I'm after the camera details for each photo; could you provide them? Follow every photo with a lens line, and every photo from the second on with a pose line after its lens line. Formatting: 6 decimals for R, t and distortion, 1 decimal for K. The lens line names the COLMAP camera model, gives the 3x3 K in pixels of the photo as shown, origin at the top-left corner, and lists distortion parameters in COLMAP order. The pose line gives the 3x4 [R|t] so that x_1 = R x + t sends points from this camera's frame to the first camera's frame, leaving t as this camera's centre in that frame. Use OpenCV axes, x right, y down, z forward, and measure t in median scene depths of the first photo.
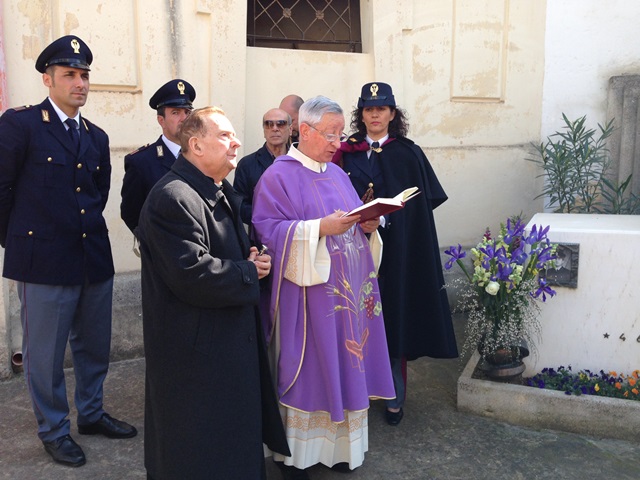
lens RADIAL K [[594.3, 0, 320.0], [0, 594.3, 240.0], [0, 0, 1]] dist [0.106040, -0.189250]
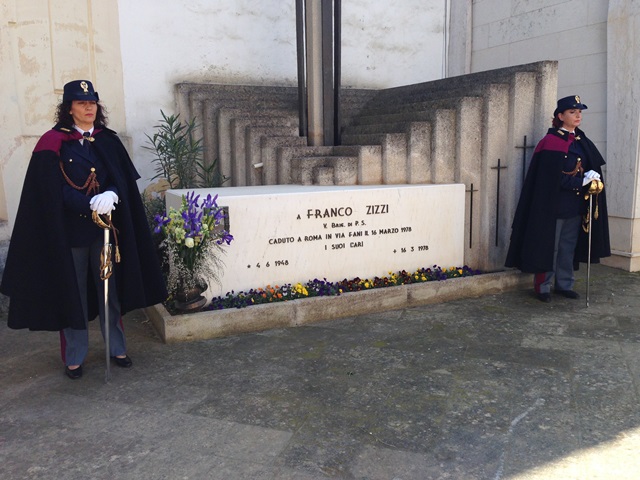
lens RADIAL K [[594.3, 0, 320.0], [0, 594.3, 240.0], [0, 0, 1]] dist [0.106040, -0.189250]
pose [[0.666442, -0.118185, 0.736130, -0.479070], [0.105093, 0.992389, 0.064183, 0.017884], [-0.738113, 0.034588, 0.673790, -0.120740]]
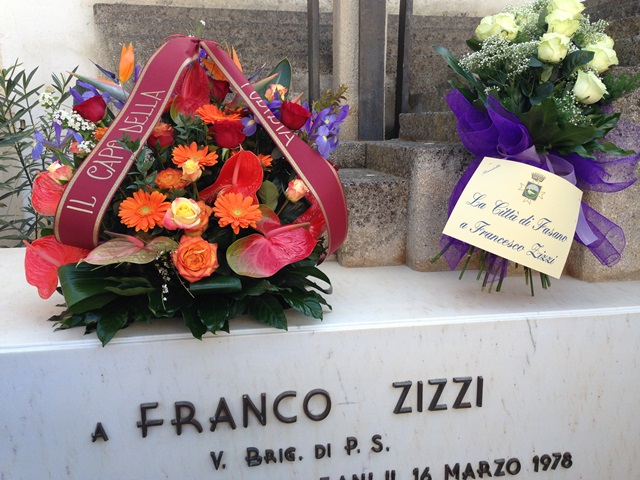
lens RADIAL K [[594.3, 0, 320.0], [0, 594.3, 240.0], [0, 0, 1]] dist [0.106040, -0.189250]
pose [[0.835085, -0.098523, 0.541227, 0.509817], [0.067171, 0.994732, 0.077436, -0.092131], [-0.546005, -0.028311, 0.837304, 0.525017]]
